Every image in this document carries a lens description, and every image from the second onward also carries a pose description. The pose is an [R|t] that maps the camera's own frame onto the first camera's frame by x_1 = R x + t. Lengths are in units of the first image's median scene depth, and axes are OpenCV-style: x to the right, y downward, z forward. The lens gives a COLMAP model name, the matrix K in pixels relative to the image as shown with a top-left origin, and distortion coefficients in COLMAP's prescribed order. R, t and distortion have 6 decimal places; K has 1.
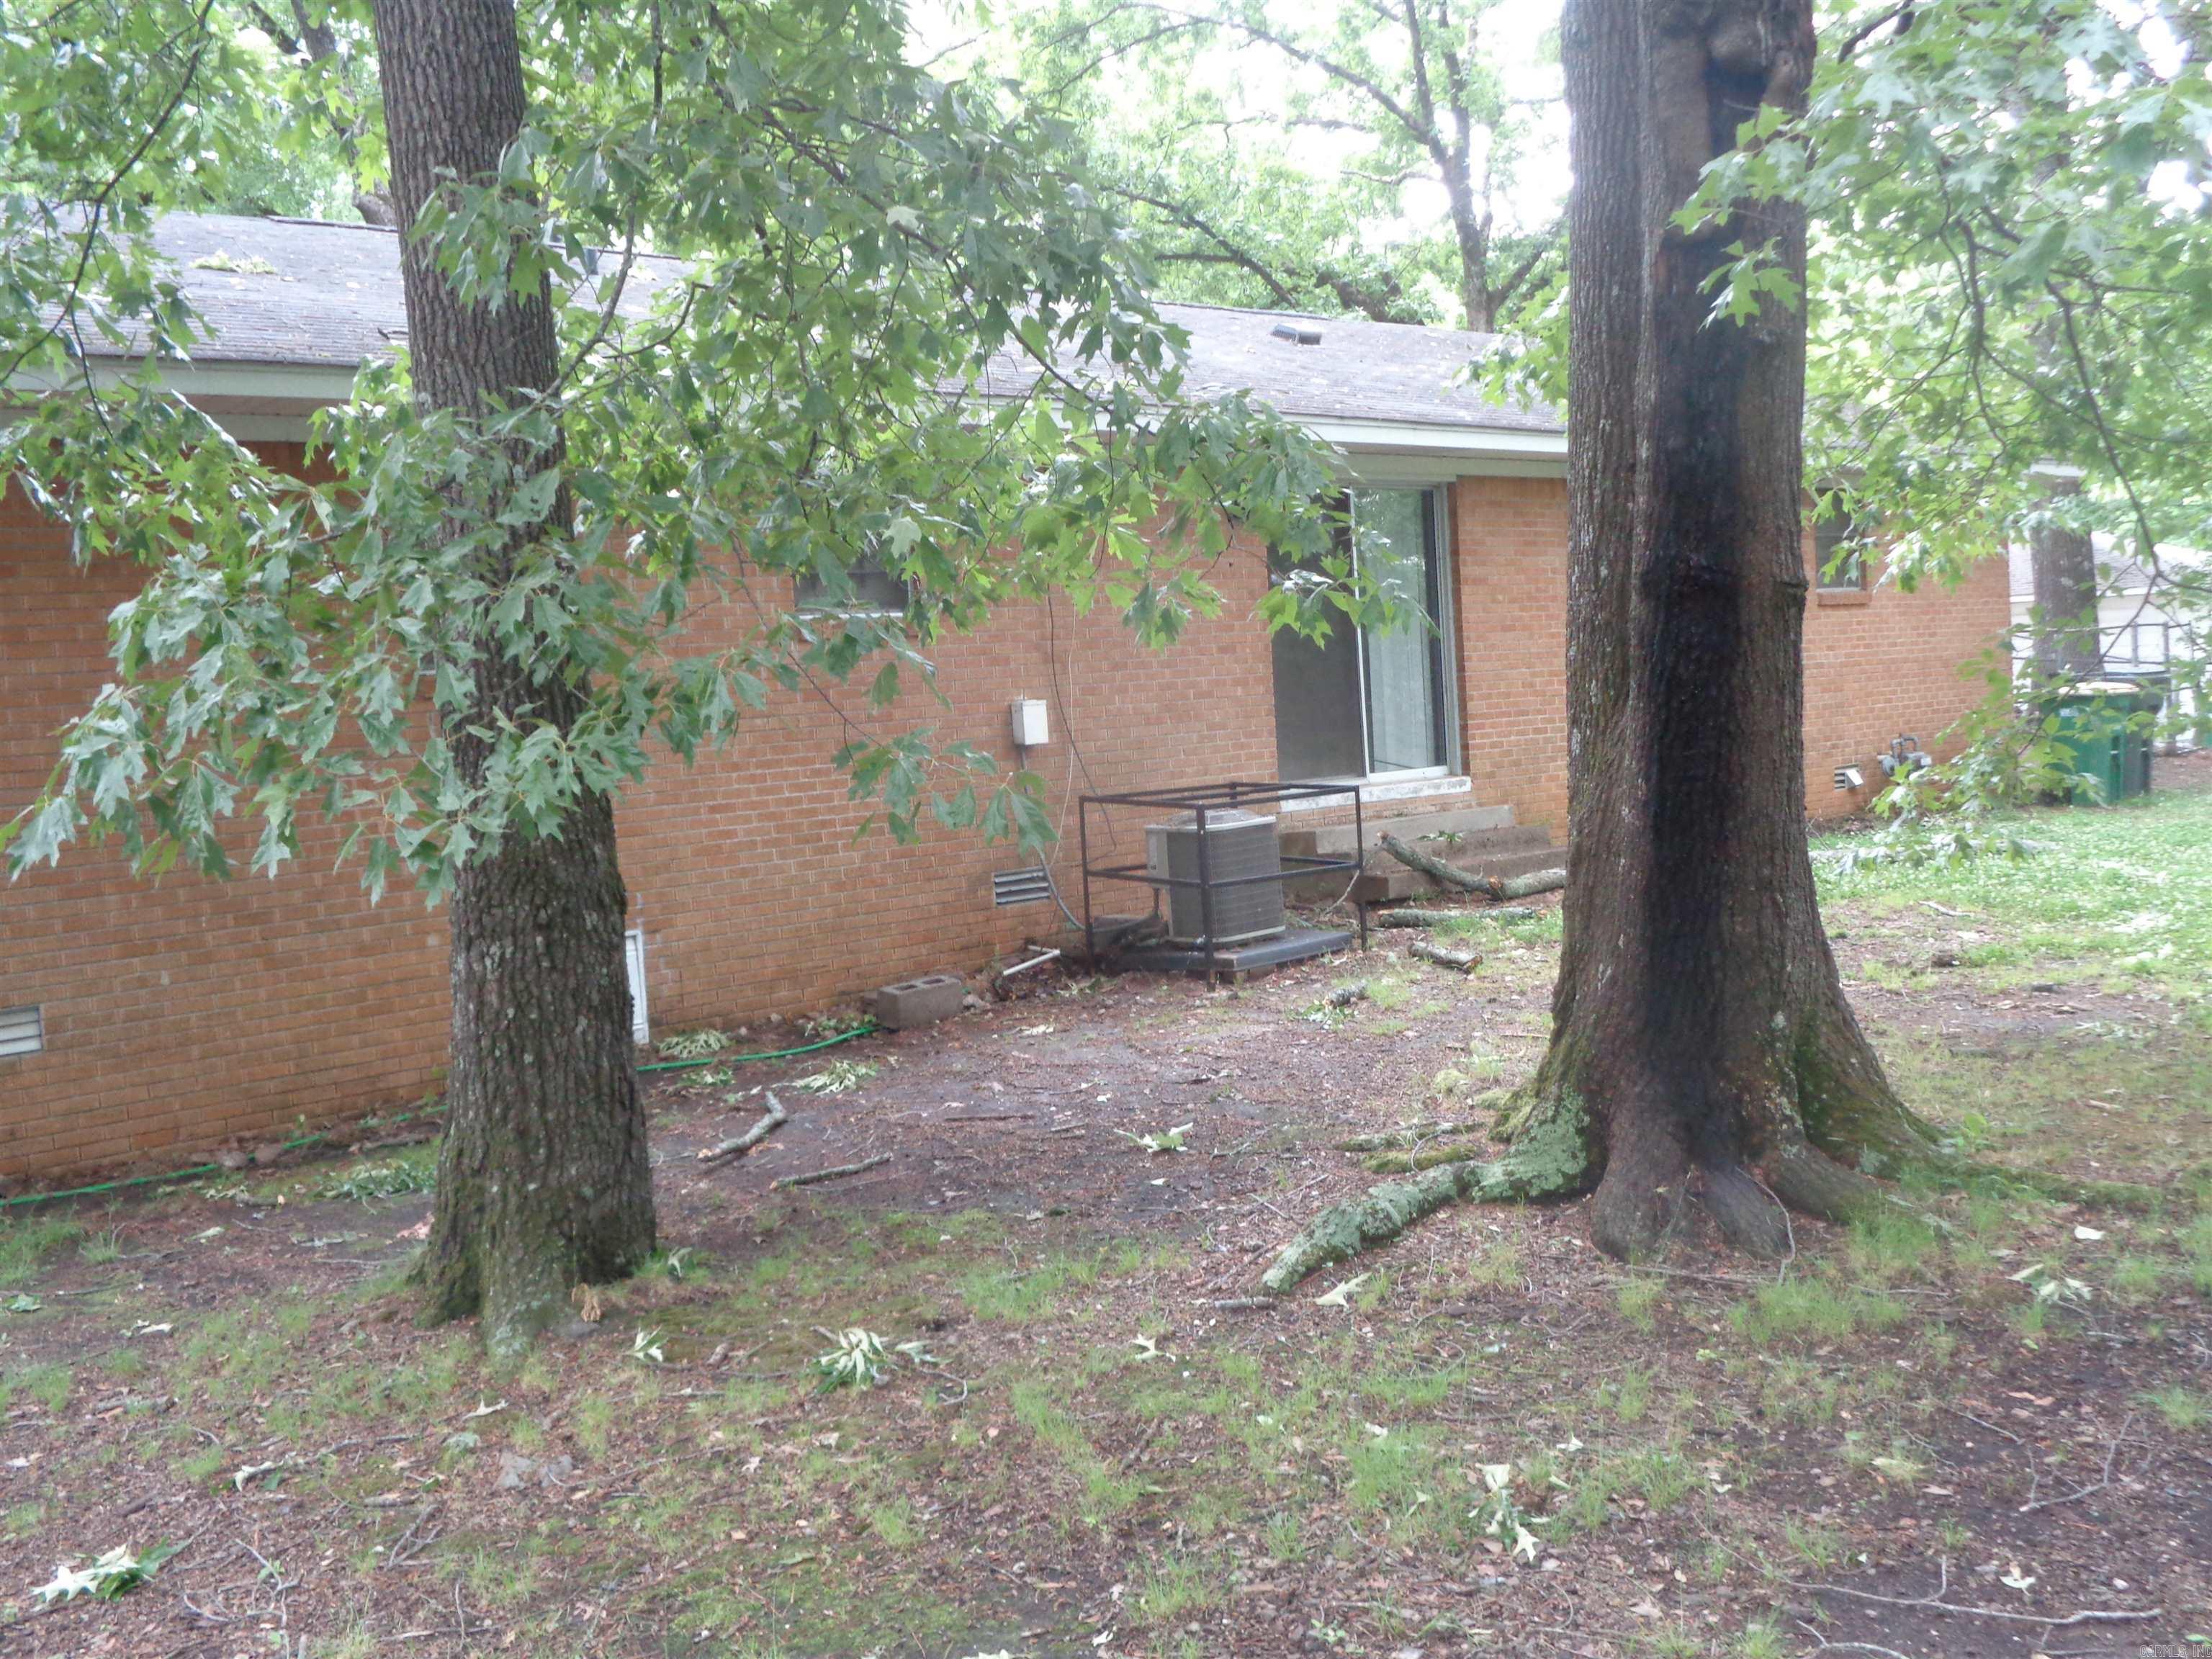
lens RADIAL K [[2178.8, 0, 1106.0], [0, 2178.8, 829.5], [0, 0, 1]] dist [-0.003152, -0.090414]
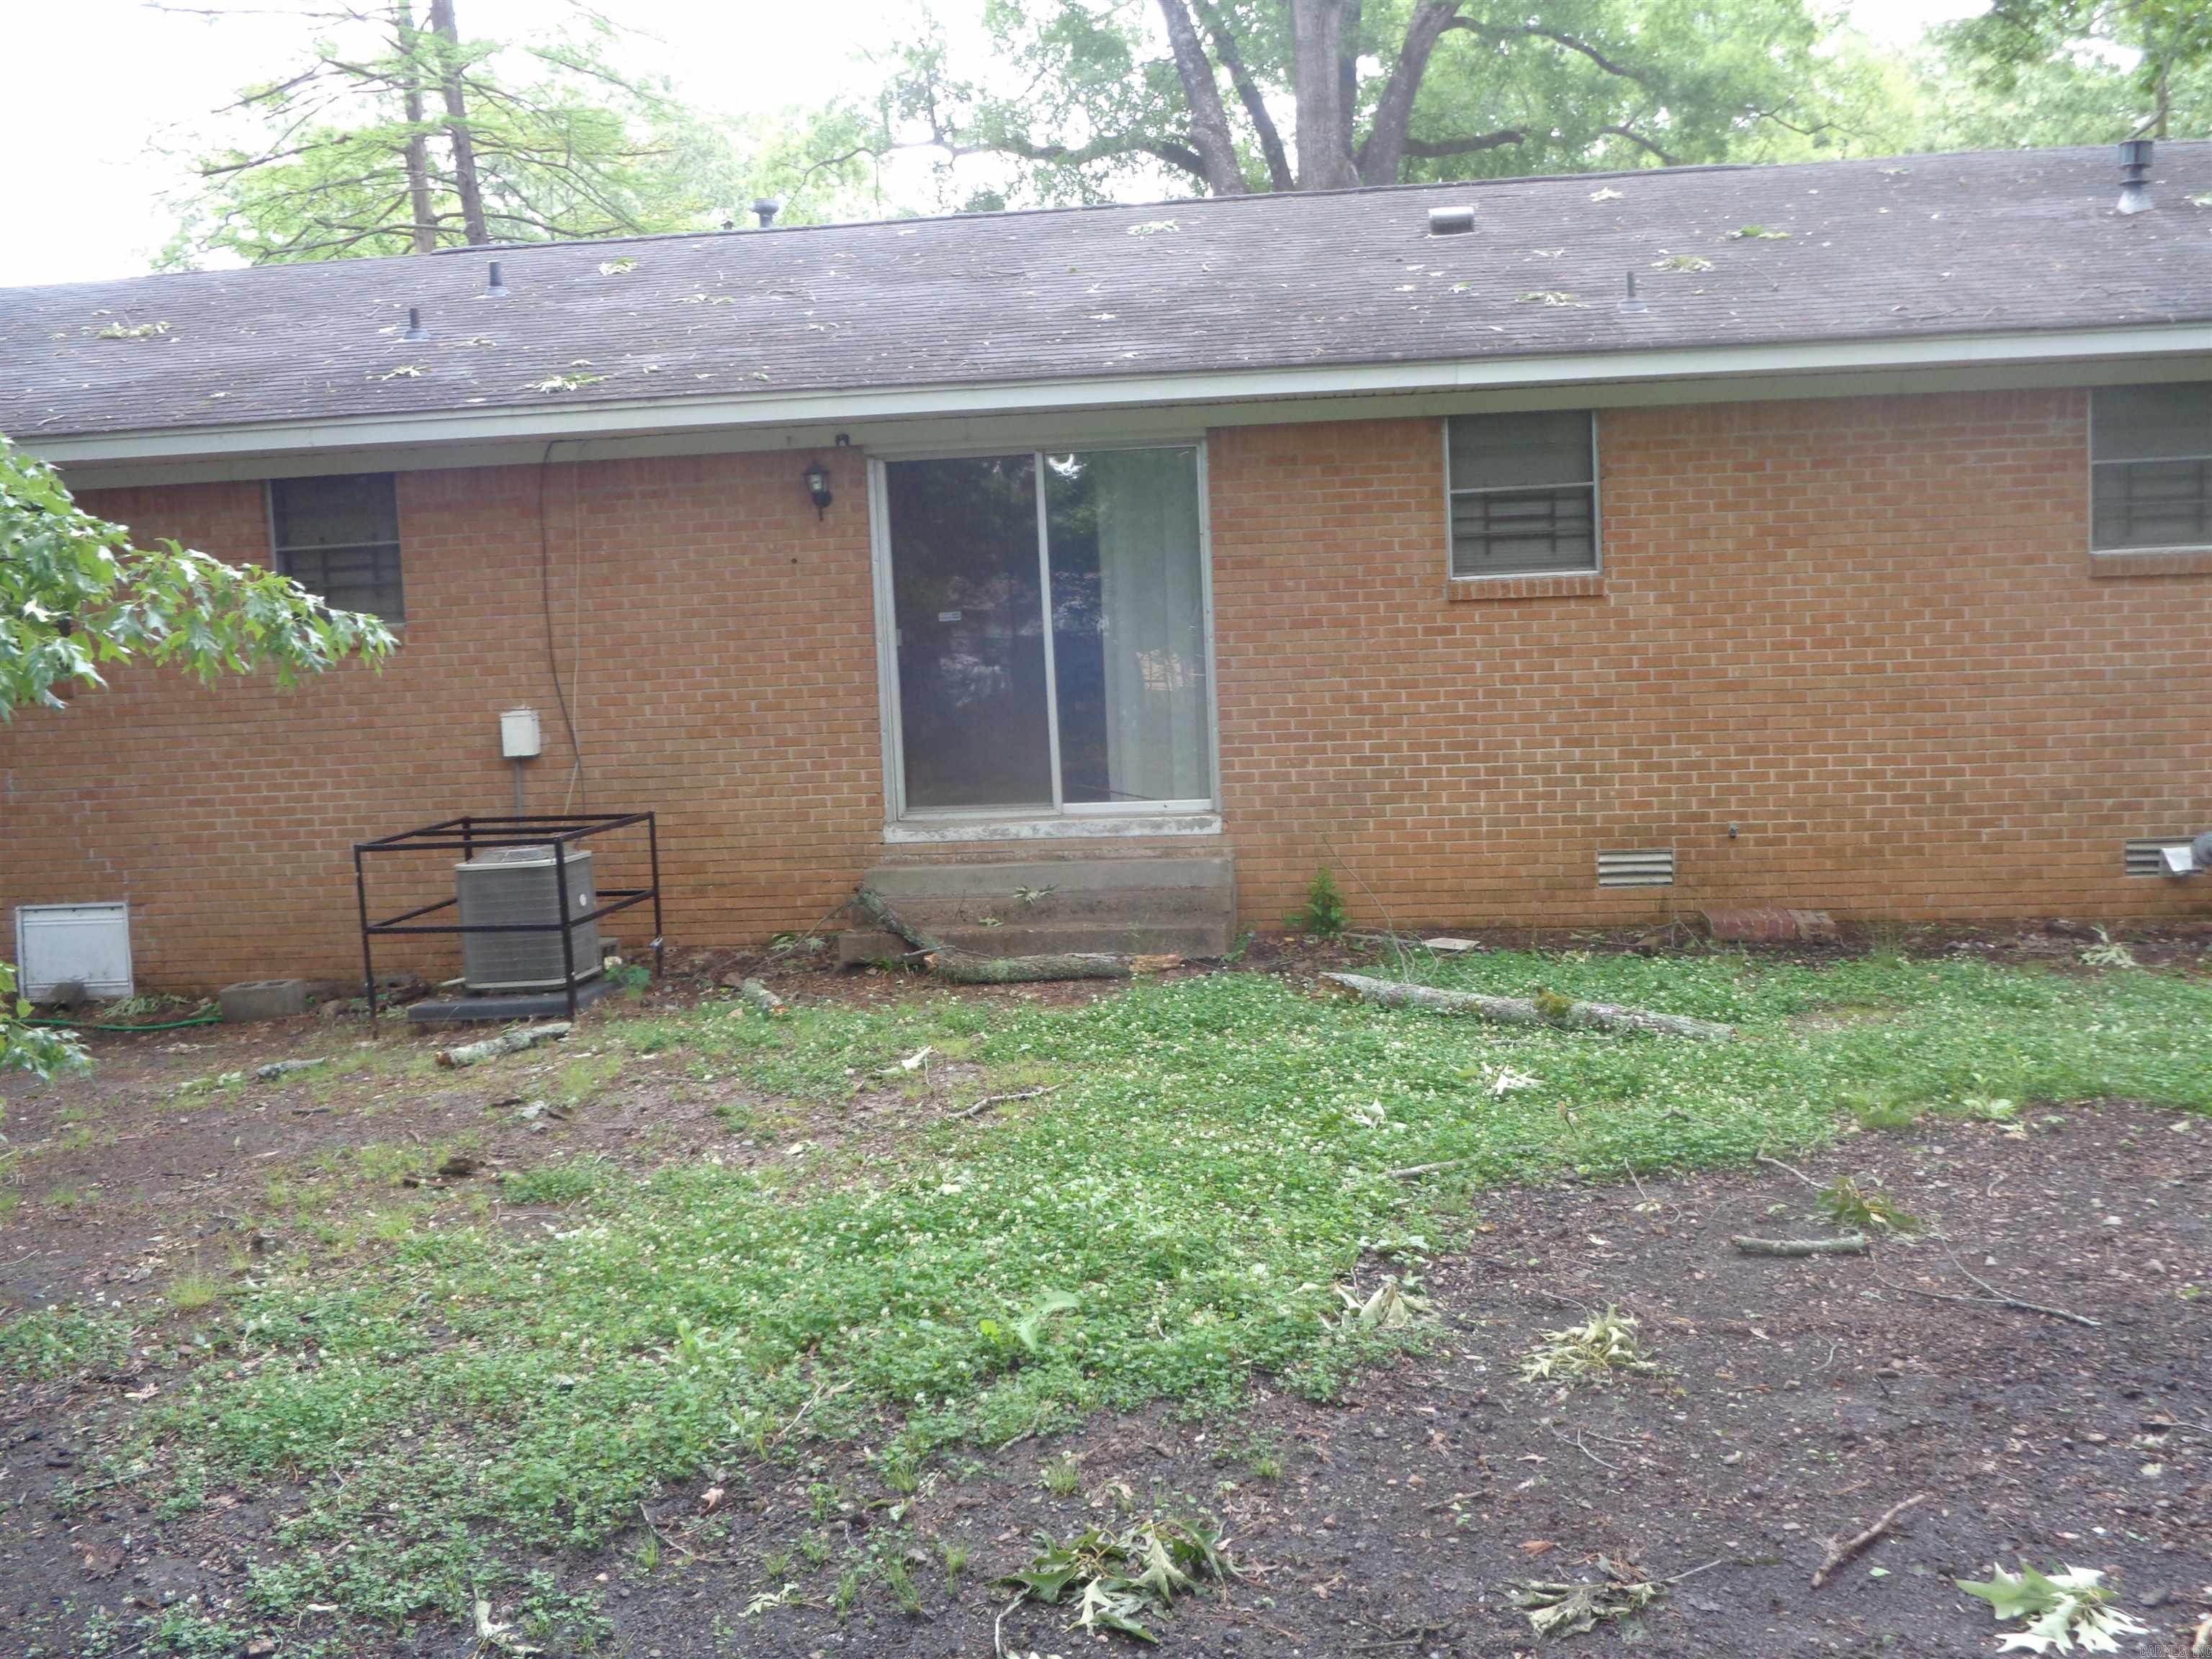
lens RADIAL K [[2178.8, 0, 1106.0], [0, 2178.8, 829.5], [0, 0, 1]] dist [-0.003152, -0.090414]
pose [[0.672176, 0.099887, -0.733622, 0.751897], [-0.046593, 0.994601, 0.092730, -0.095182], [0.738924, -0.028150, 0.673201, 0.466614]]
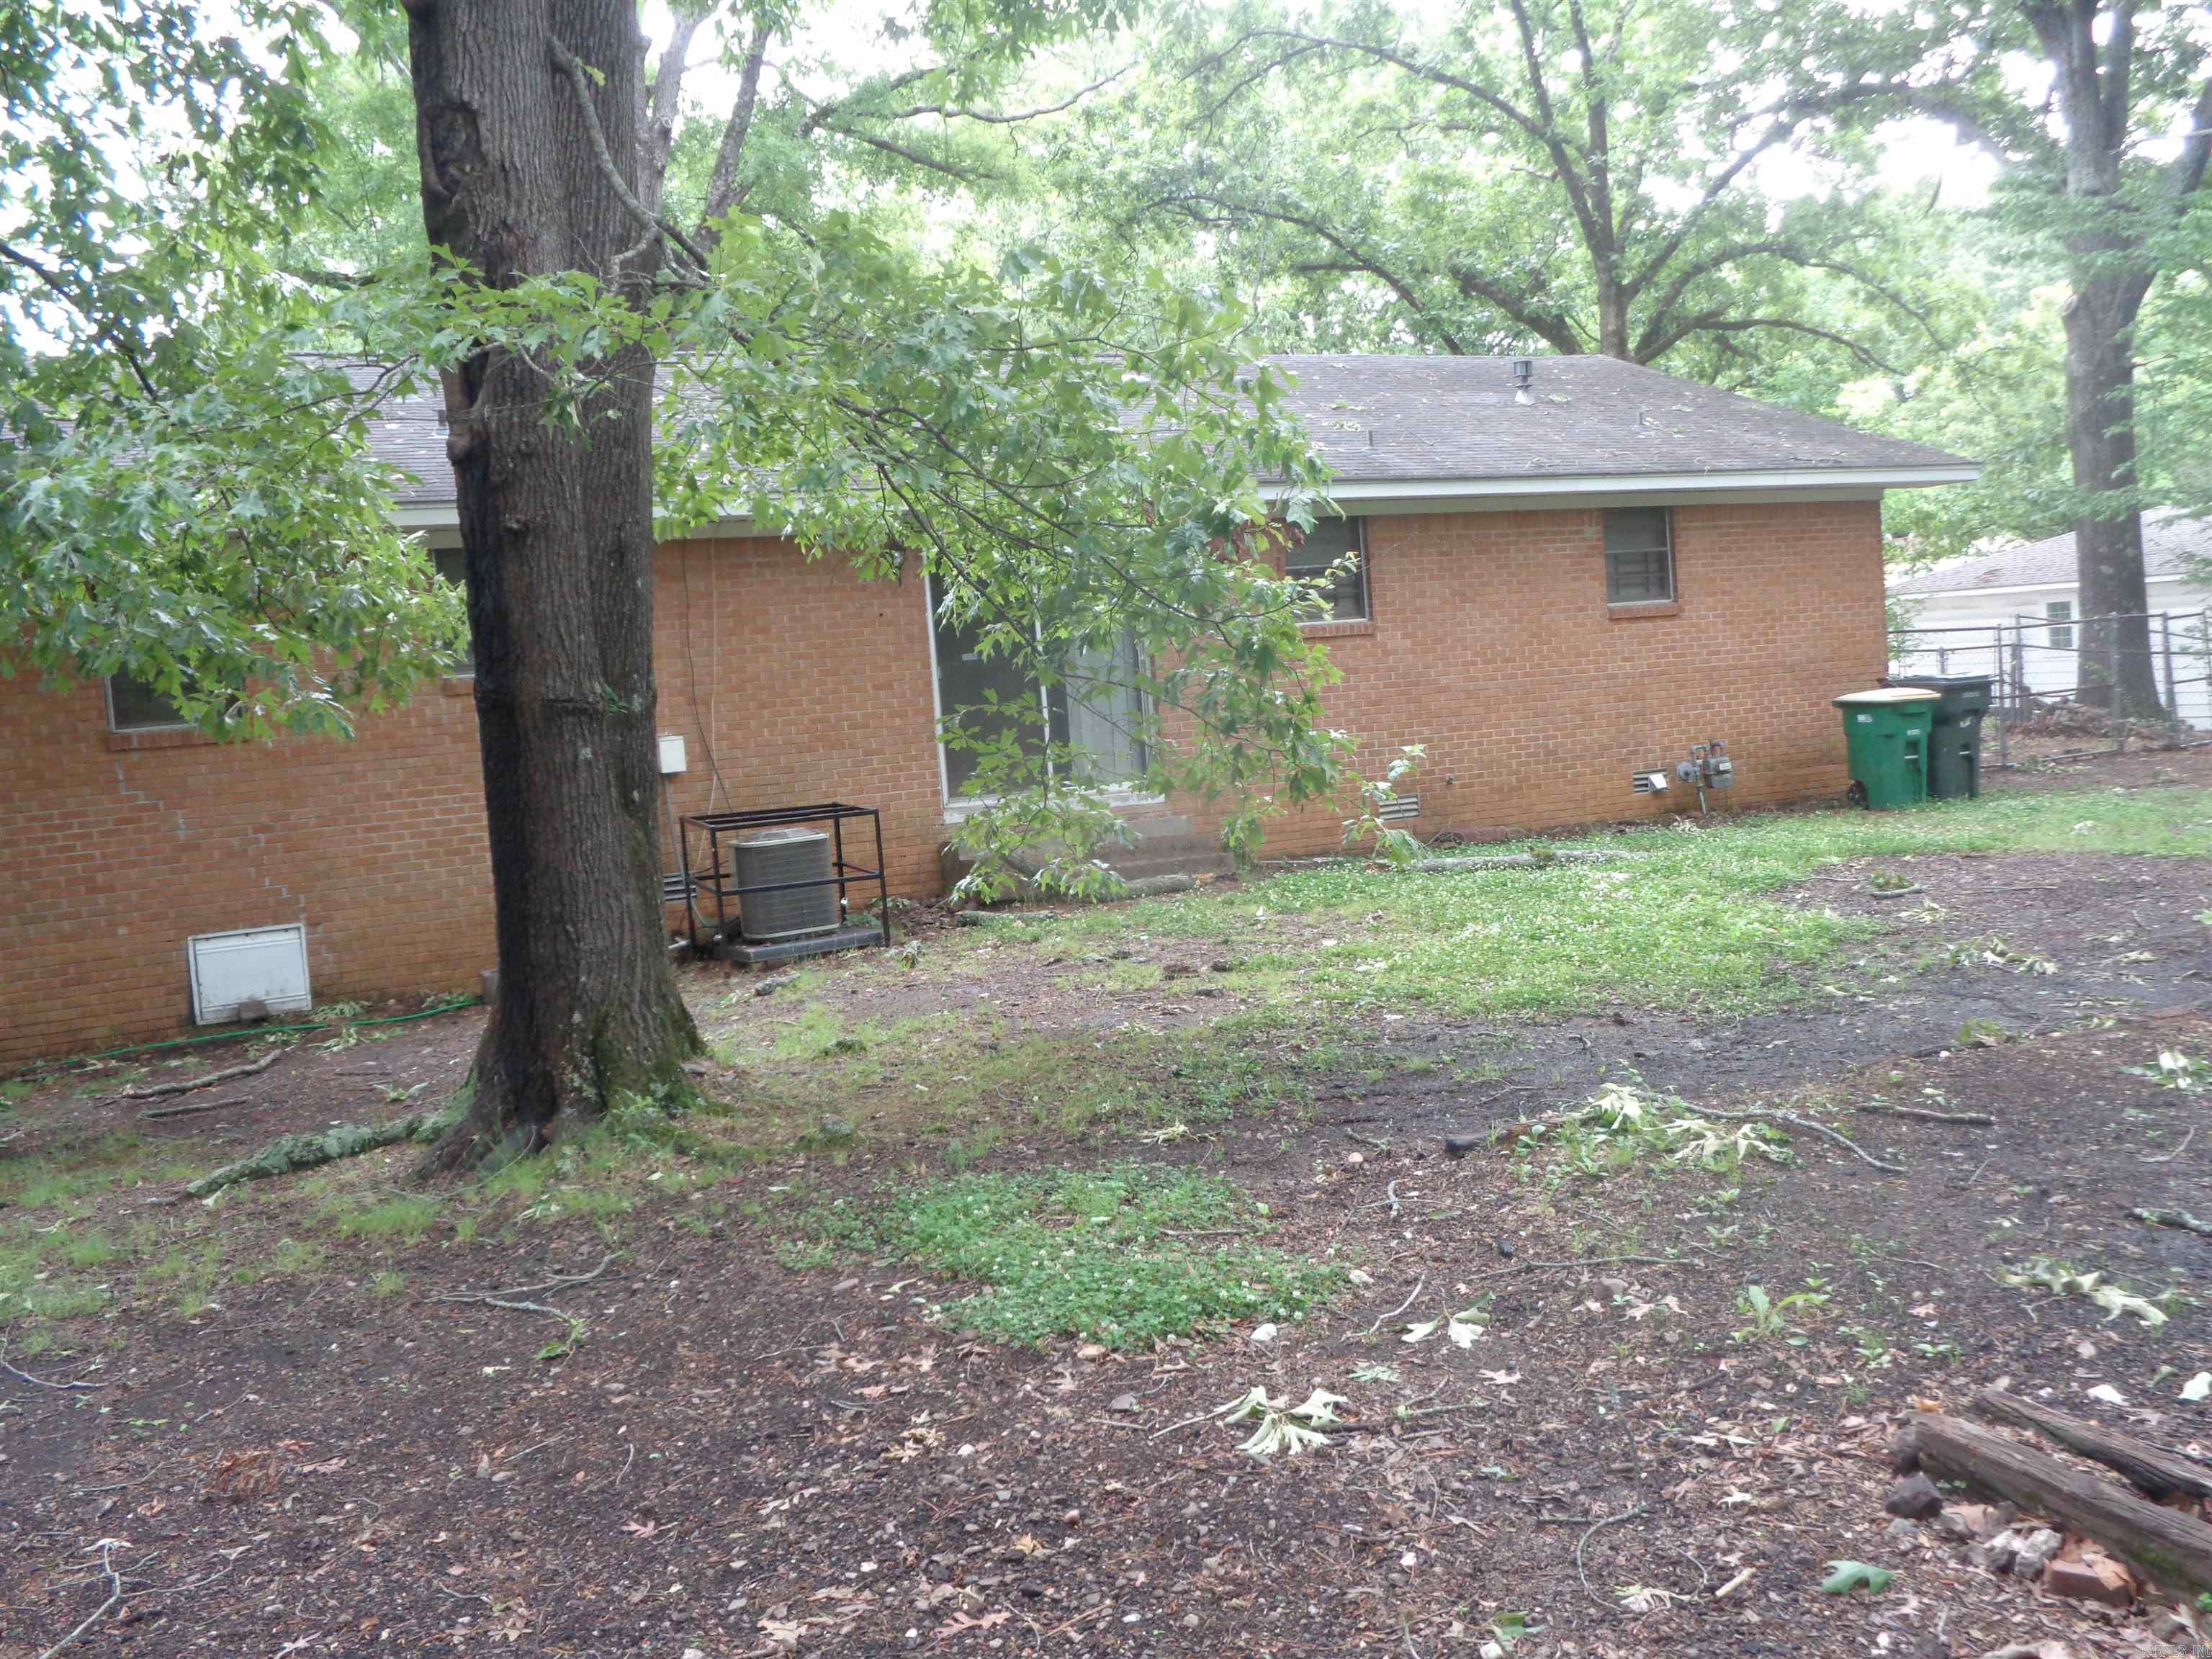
lens RADIAL K [[2178.8, 0, 1106.0], [0, 2178.8, 829.5], [0, 0, 1]] dist [-0.003152, -0.090414]
pose [[0.971789, 0.002959, -0.235833, 0.426980], [0.000959, 0.999864, 0.016494, -0.023577], [0.235850, -0.016254, 0.971654, -0.111639]]
